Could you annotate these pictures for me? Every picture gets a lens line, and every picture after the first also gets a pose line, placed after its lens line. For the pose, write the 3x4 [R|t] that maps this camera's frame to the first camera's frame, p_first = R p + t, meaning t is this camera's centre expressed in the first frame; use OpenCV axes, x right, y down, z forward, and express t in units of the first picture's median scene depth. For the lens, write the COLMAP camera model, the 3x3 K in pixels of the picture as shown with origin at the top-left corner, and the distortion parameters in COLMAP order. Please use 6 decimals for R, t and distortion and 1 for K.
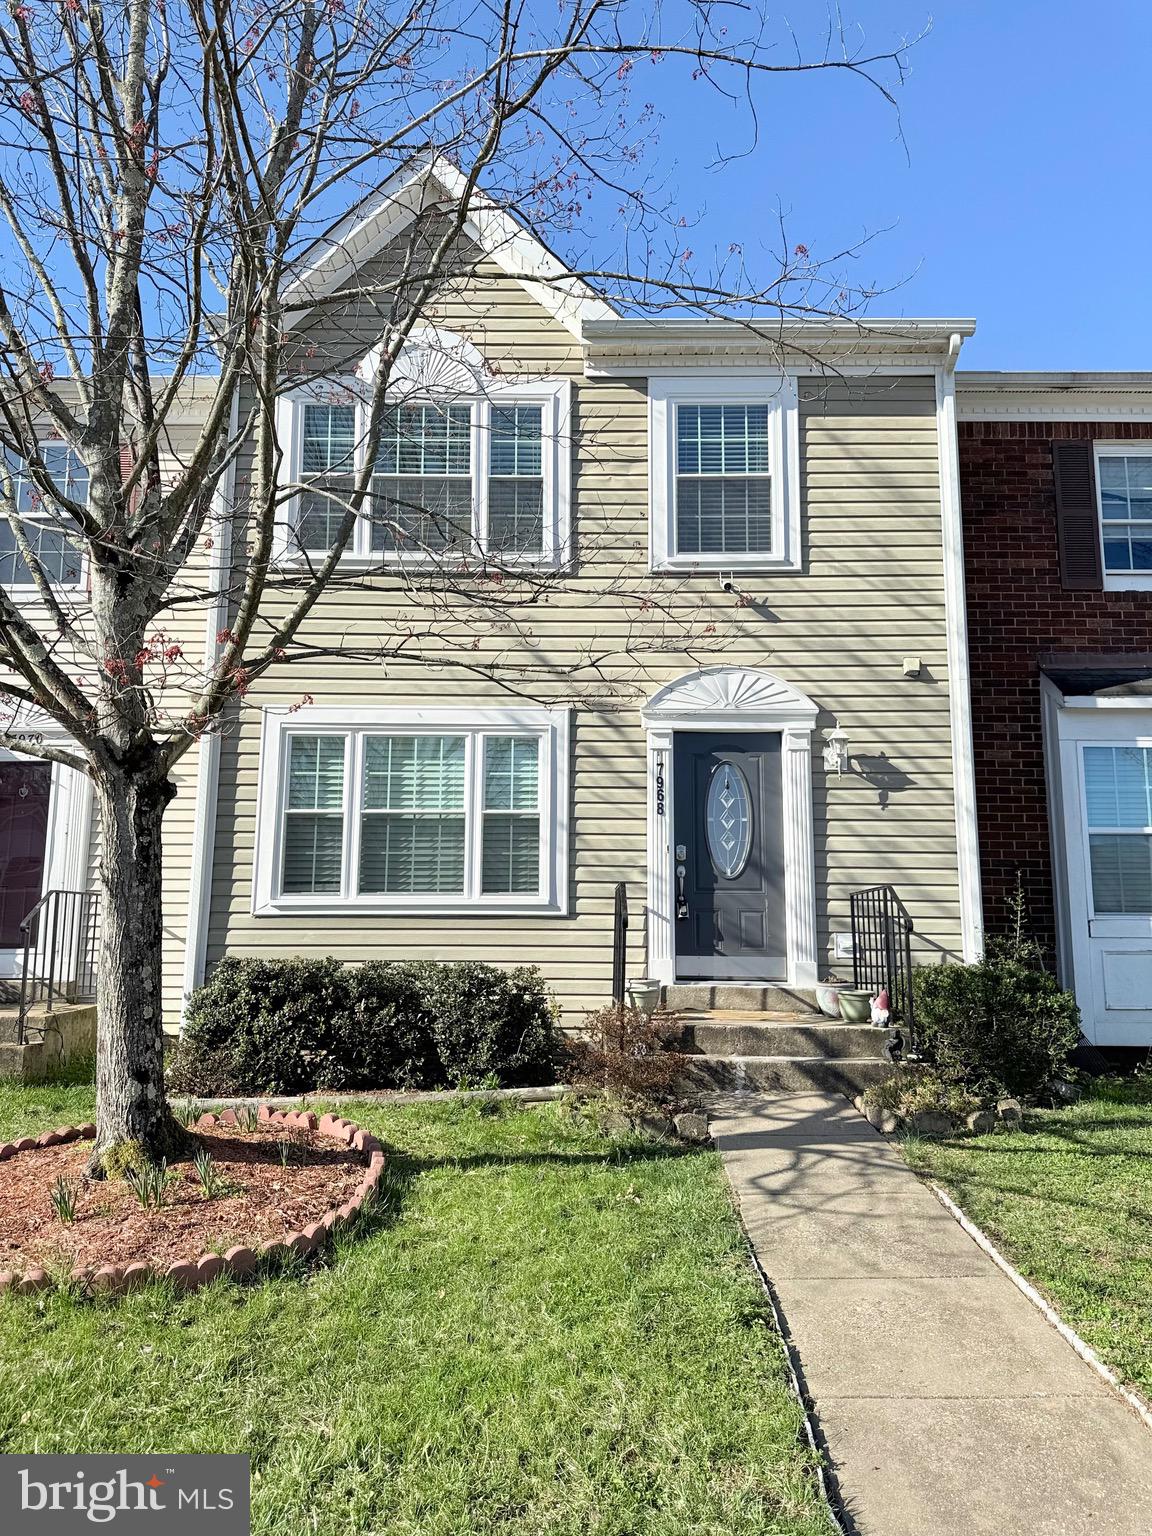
lens RADIAL K [[1053.9, 0, 576.0], [0, 1053.9, 768.0], [0, 0, 1]] dist [0.150829, -0.254788]
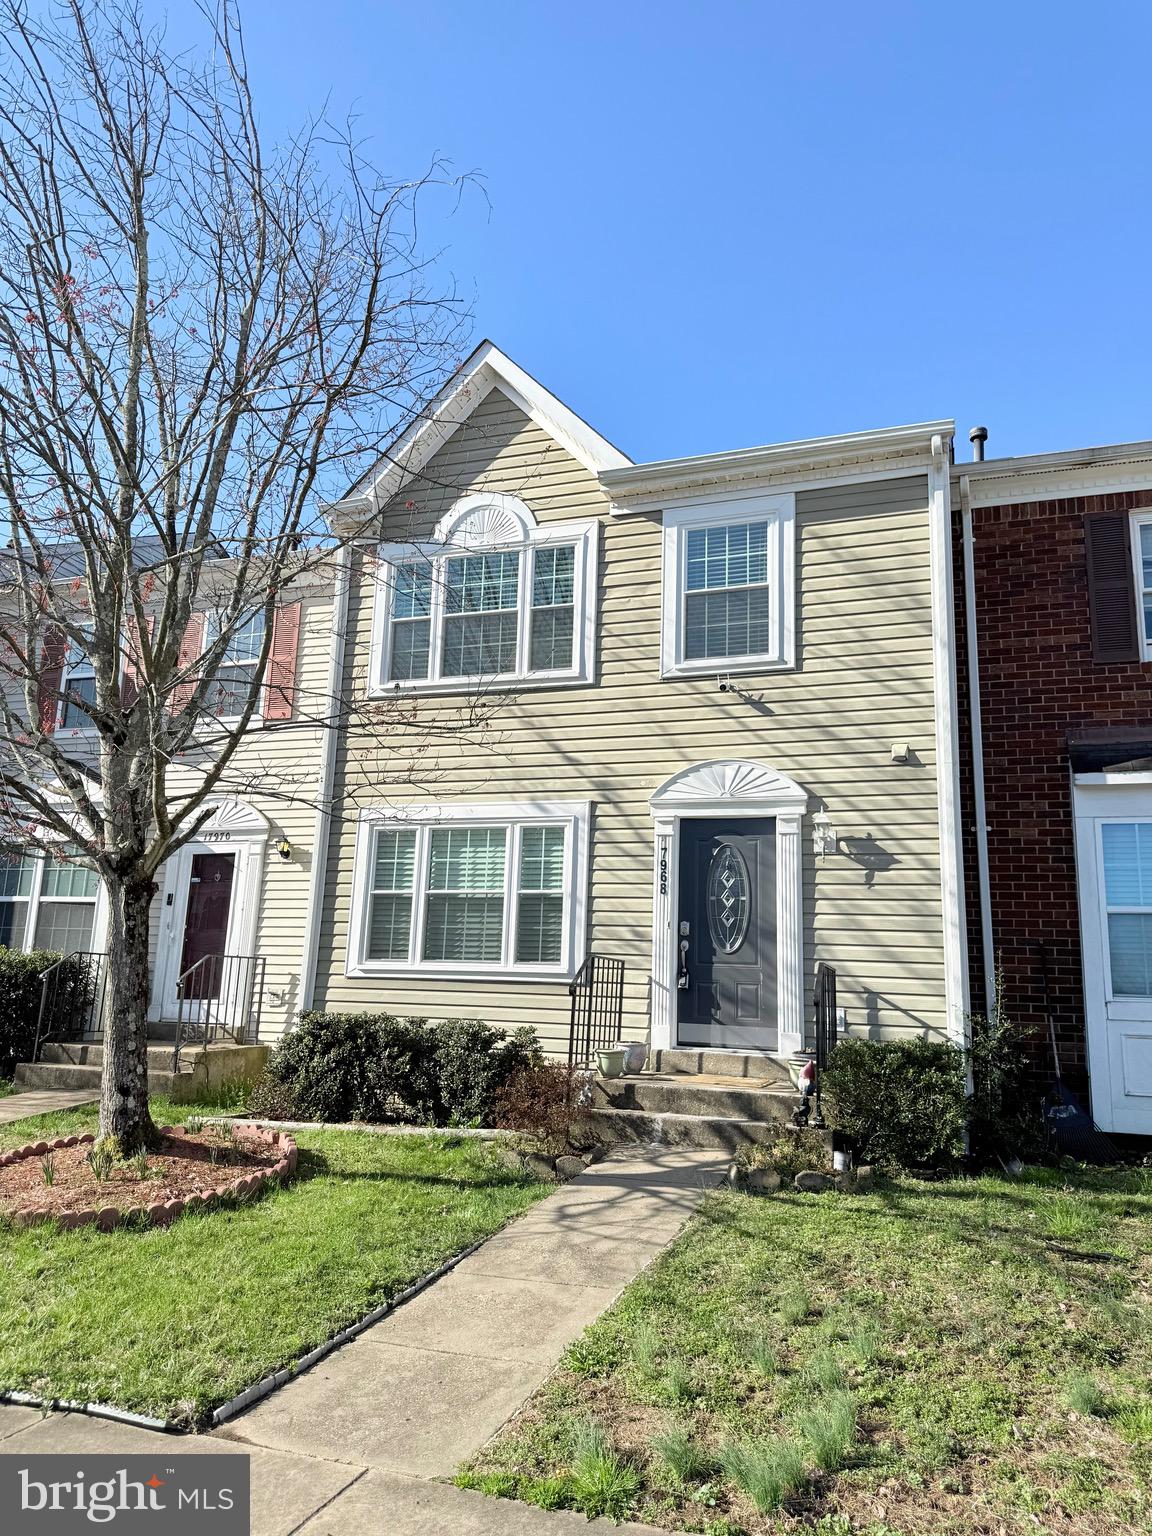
lens RADIAL K [[1053.9, 0, 576.0], [0, 1053.9, 768.0], [0, 0, 1]] dist [0.150829, -0.254788]
pose [[0.945361, -0.041292, -0.323401, 0.355102], [0.022127, 0.997786, -0.062717, -0.020668], [0.325275, 0.052134, 0.944181, -0.095331]]
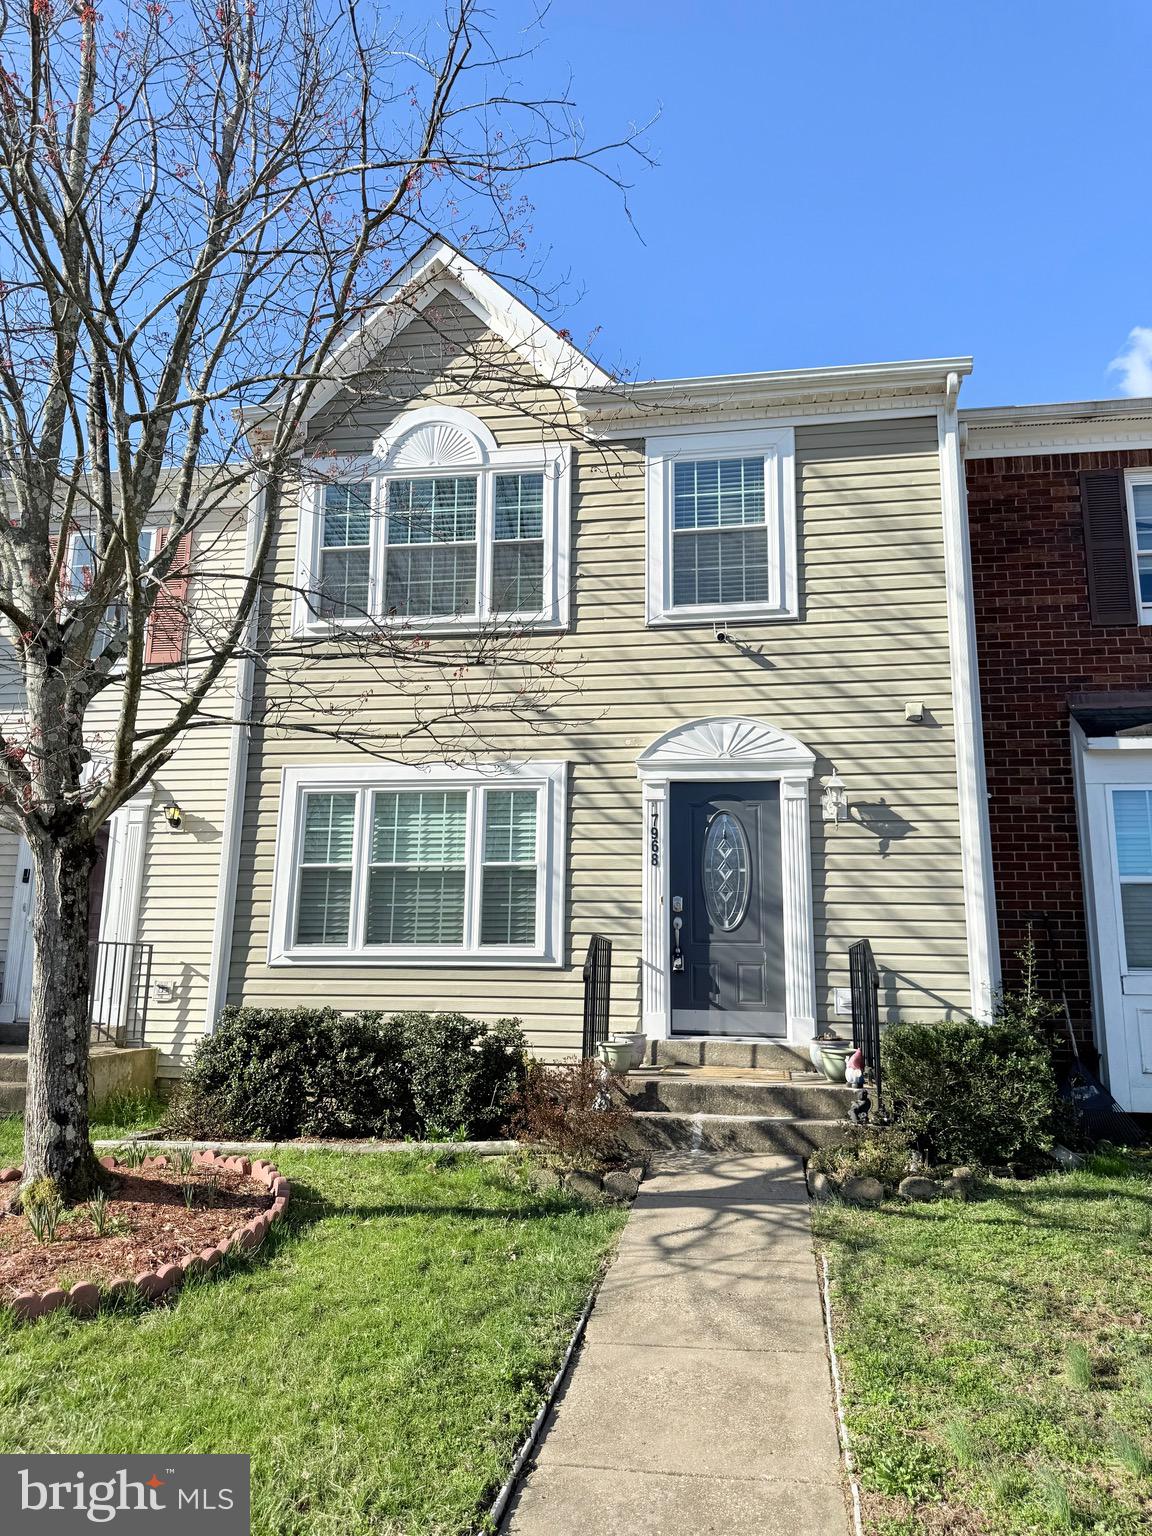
lens RADIAL K [[1056.1, 0, 574.9], [0, 1056.1, 759.5], [0, 0, 1]] dist [0.132369, -0.203668]
pose [[0.988739, -0.022397, -0.147964, 0.153167], [0.014915, 0.998562, -0.051485, -0.005666], [0.148905, 0.048698, 0.987652, -0.005589]]
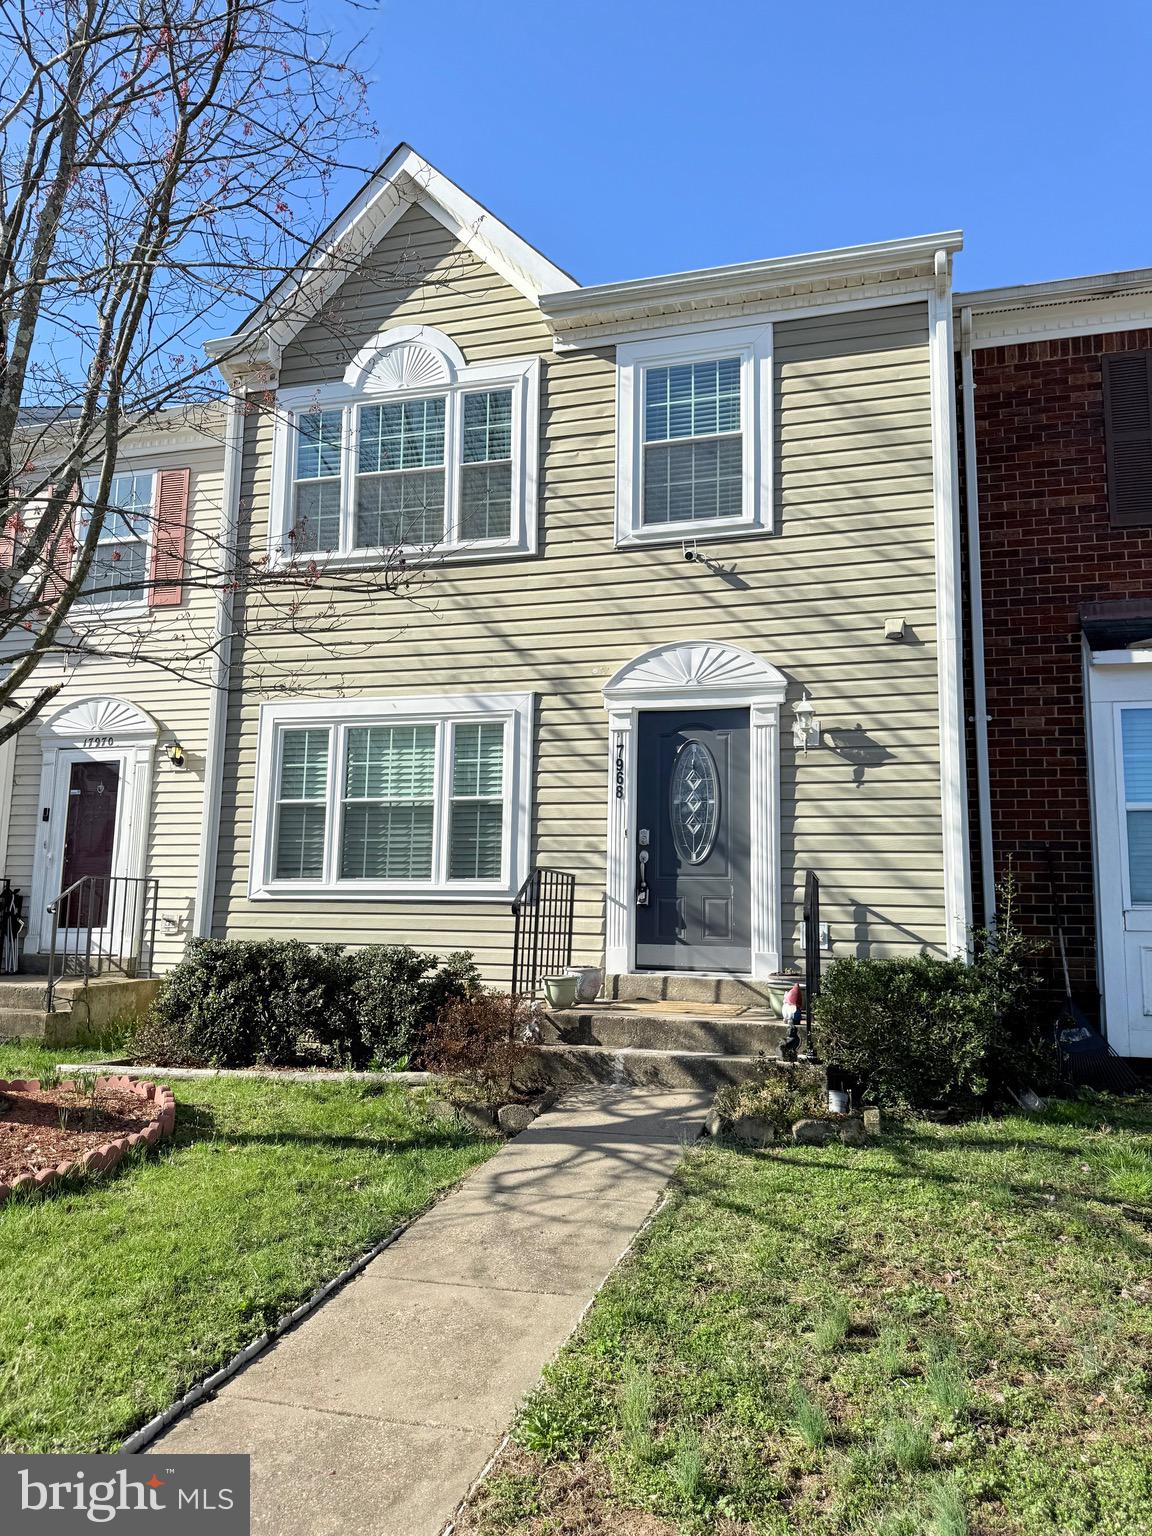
lens RADIAL K [[1053.9, 0, 576.0], [0, 1053.9, 768.0], [0, 0, 1]] dist [0.150829, -0.254788]
pose [[0.963097, -0.027015, -0.267794, 0.296306], [0.030242, 0.999511, 0.007934, 0.007637], [0.267449, -0.015740, 0.963444, 0.057798]]
